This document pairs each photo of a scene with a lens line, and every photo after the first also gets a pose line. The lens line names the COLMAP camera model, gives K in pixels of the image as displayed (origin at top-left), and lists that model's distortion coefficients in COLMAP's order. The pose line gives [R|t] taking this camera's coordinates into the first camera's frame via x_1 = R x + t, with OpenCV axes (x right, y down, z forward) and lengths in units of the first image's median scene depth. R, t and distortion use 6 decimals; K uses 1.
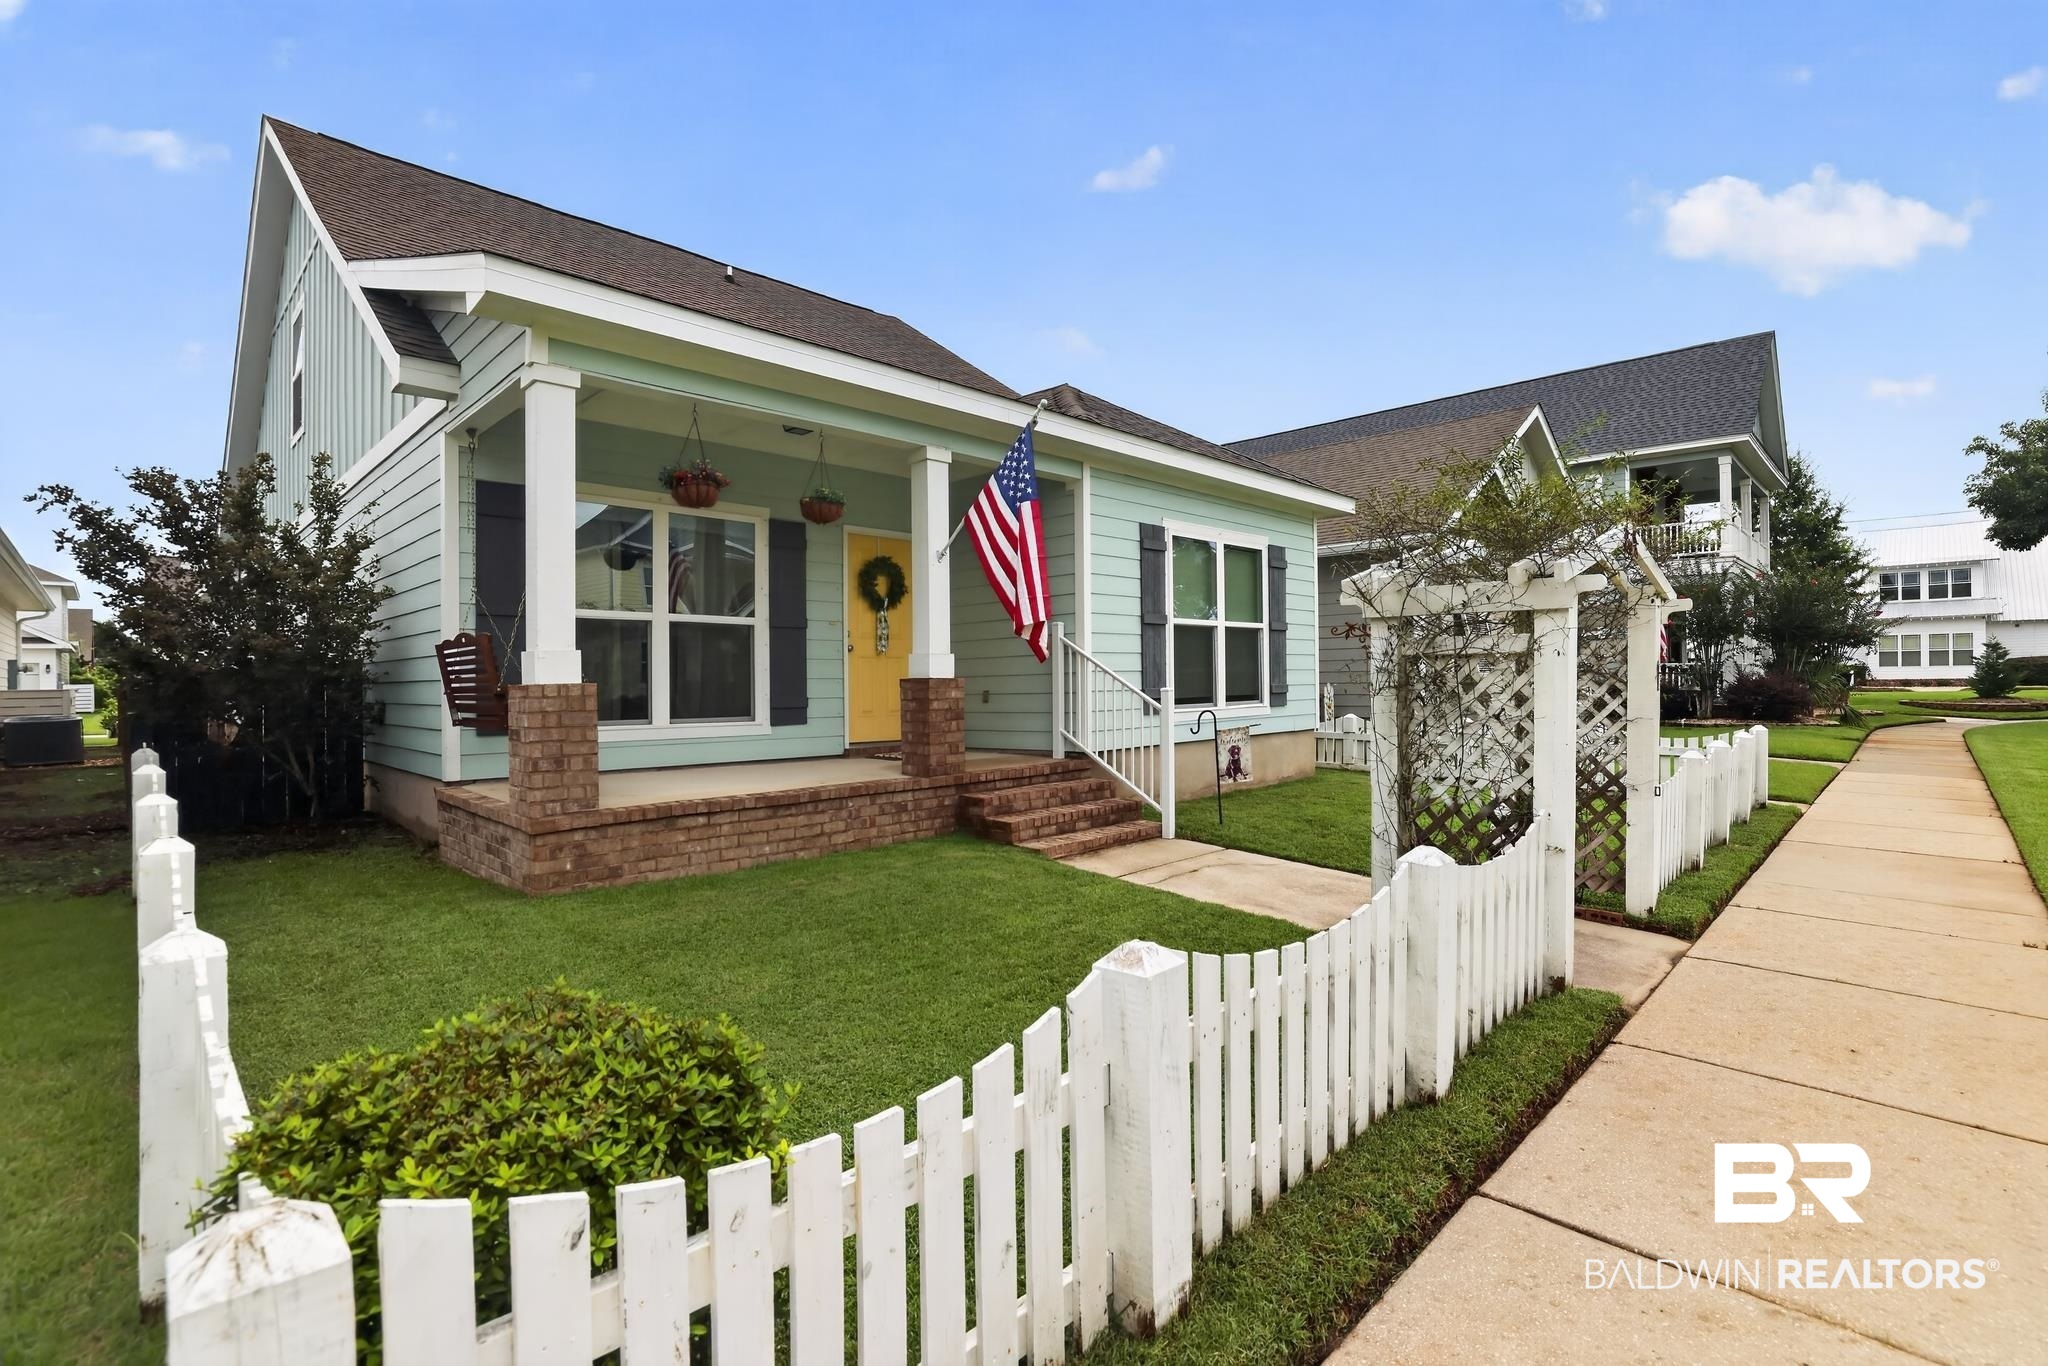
lens RADIAL K [[935.7, 0, 1023.0], [0, 935.7, 685.8], [0, 0, 1]] dist [-0.027853, 0.001572]
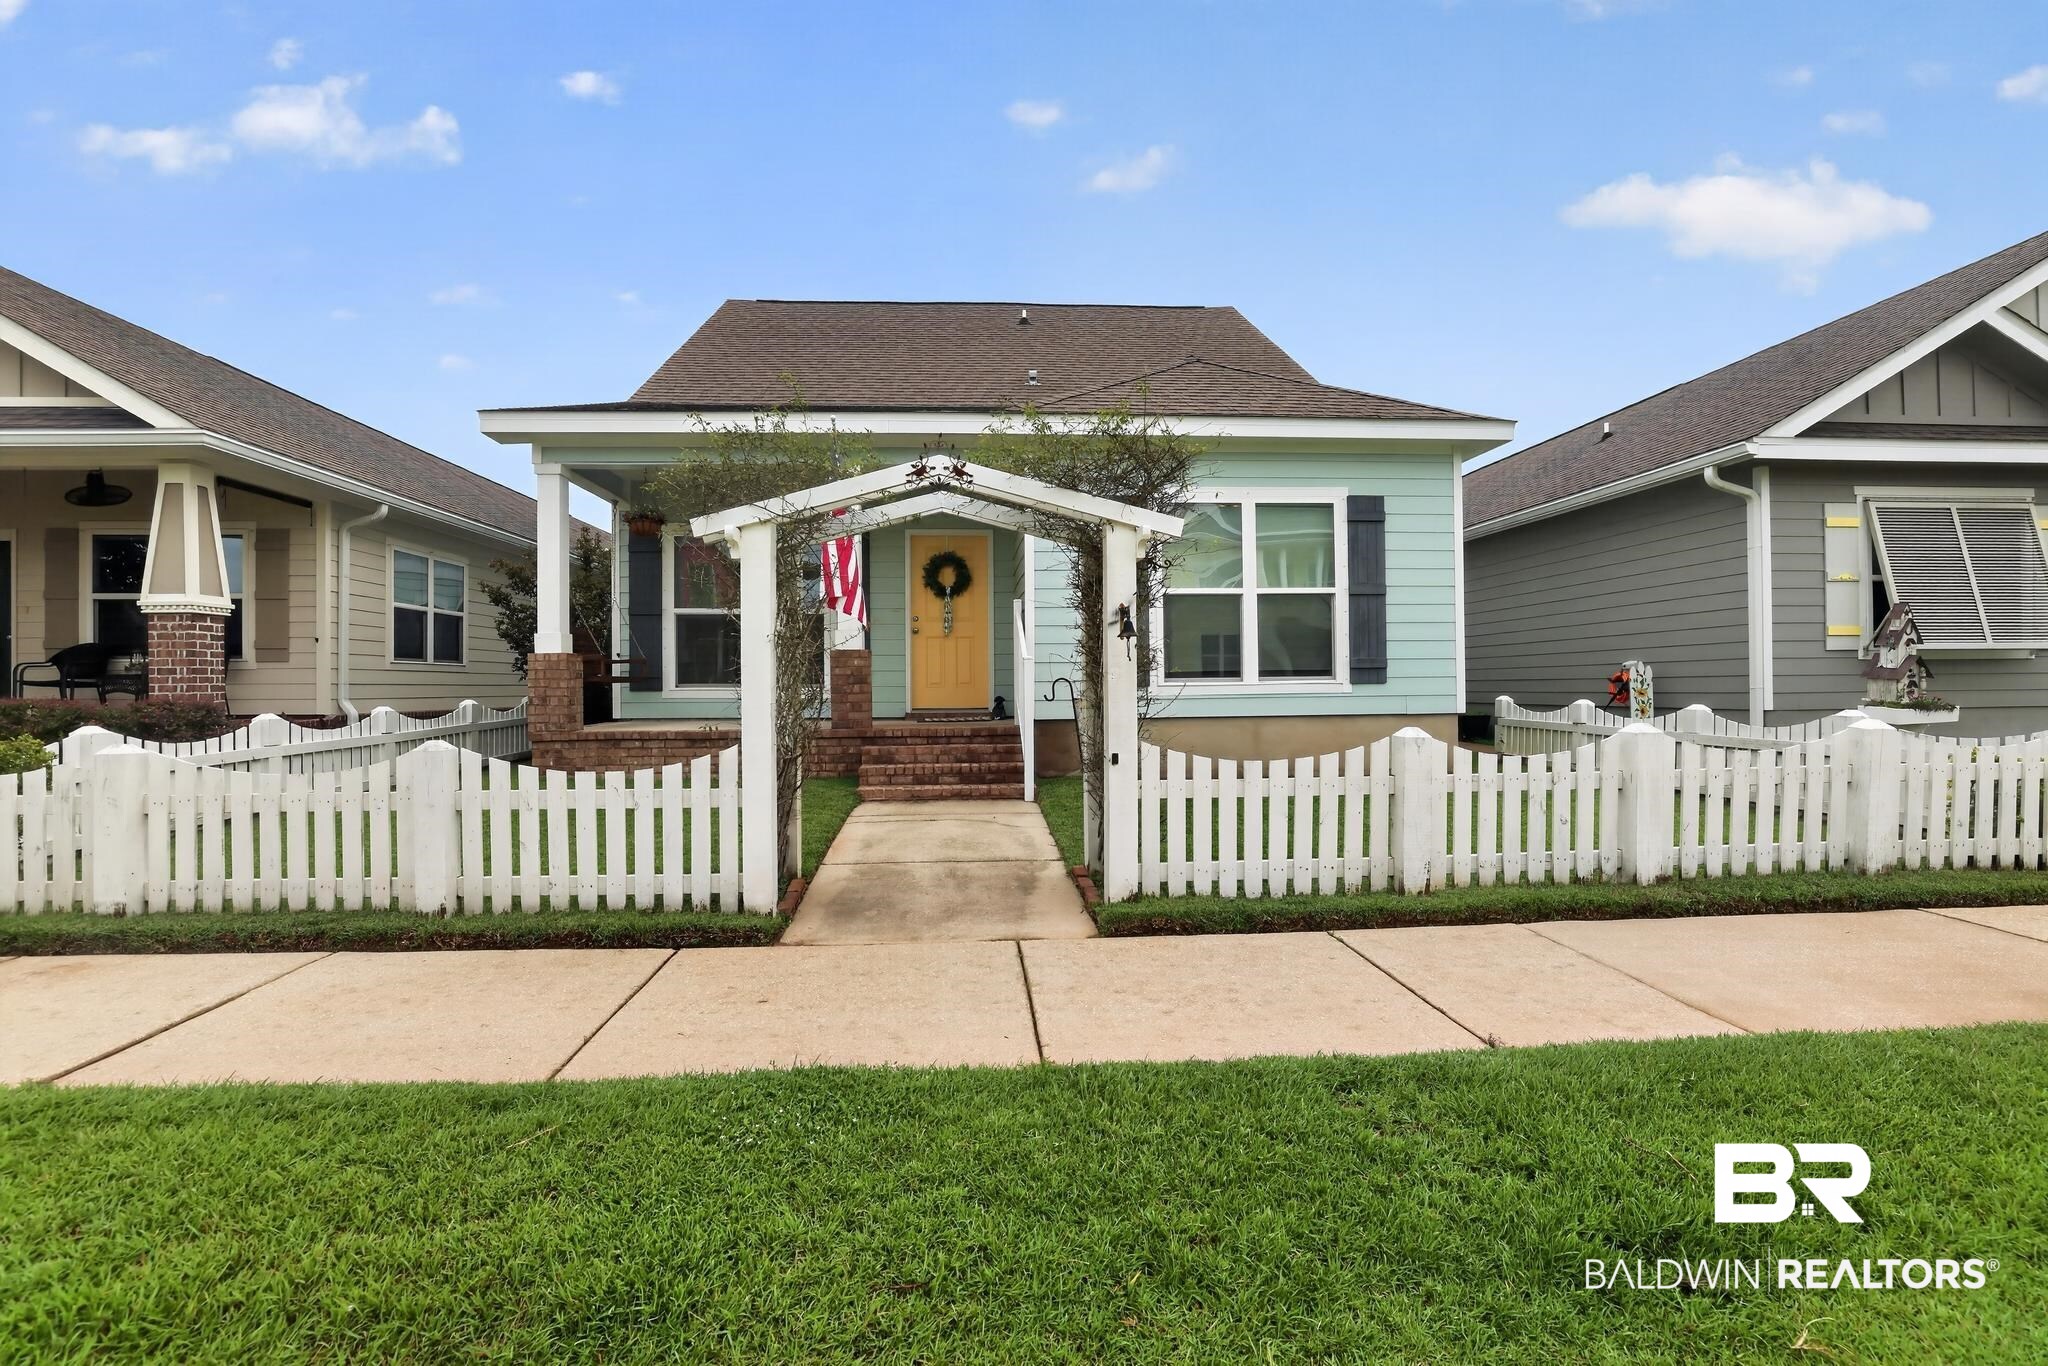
lens RADIAL K [[935.7, 0, 1021.5], [0, 935.7, 685.0], [0, 0, 1]] dist [-0.027853, 0.001572]
pose [[0.749289, 0.007297, -0.662203, 0.713211], [-0.004071, 0.999971, 0.006412, 0.023048], [0.662230, -0.002108, 0.749297, 0.178261]]
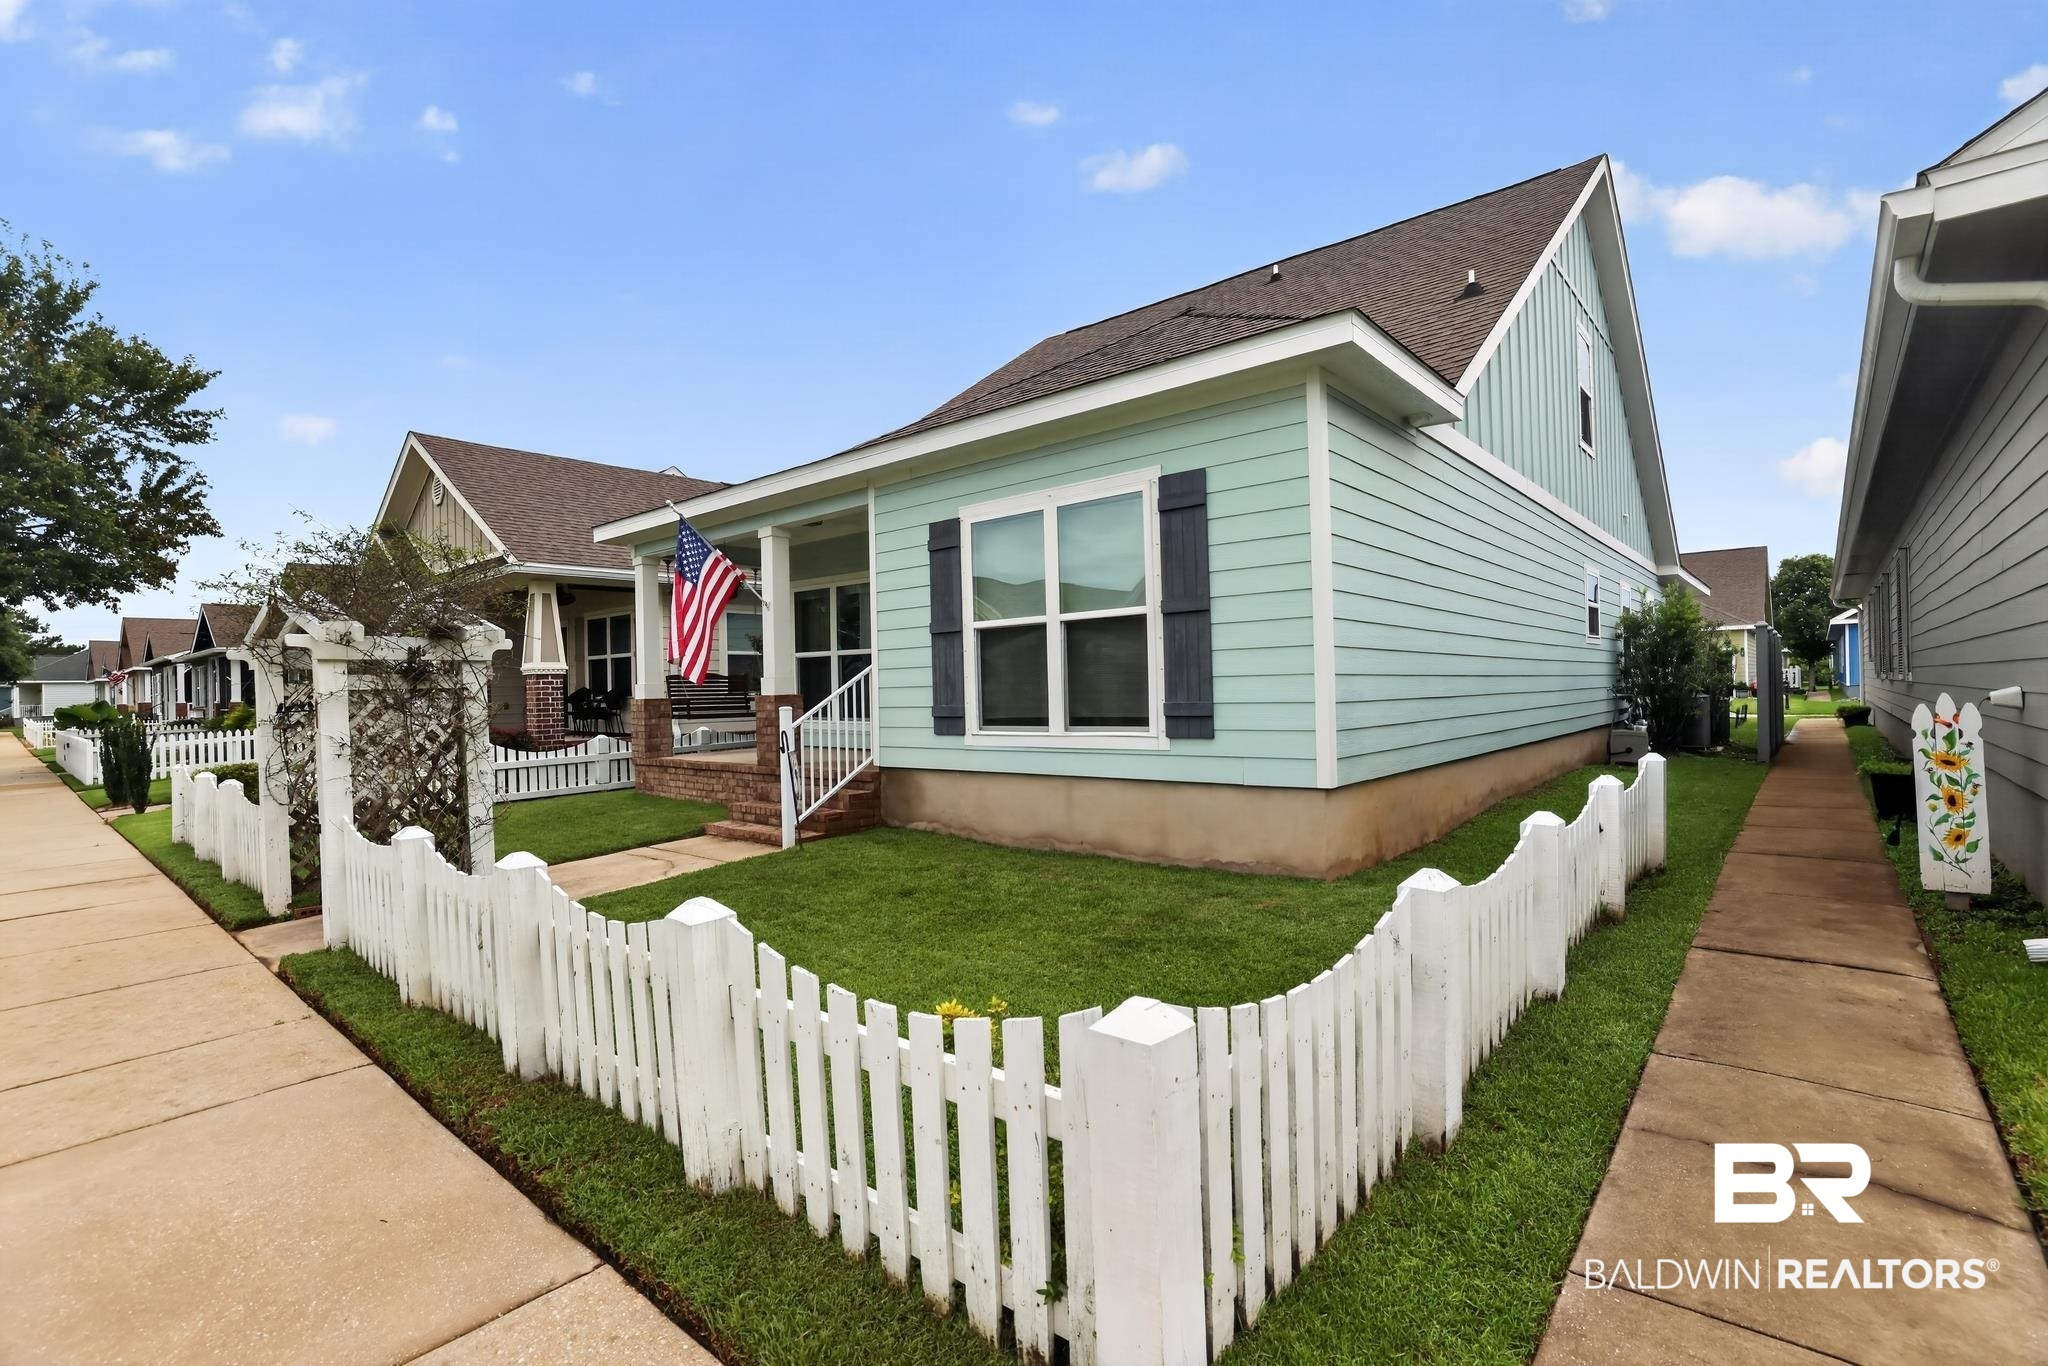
lens RADIAL K [[935.7, 0, 1022.9], [0, 935.7, 684.5], [0, 0, 1]] dist [-0.027853, 0.001572]
pose [[0.068521, 0.007250, -0.997623, 1.029704], [0.018151, 0.999799, 0.008512, -0.023275], [0.997485, -0.018691, 0.068375, 1.012000]]
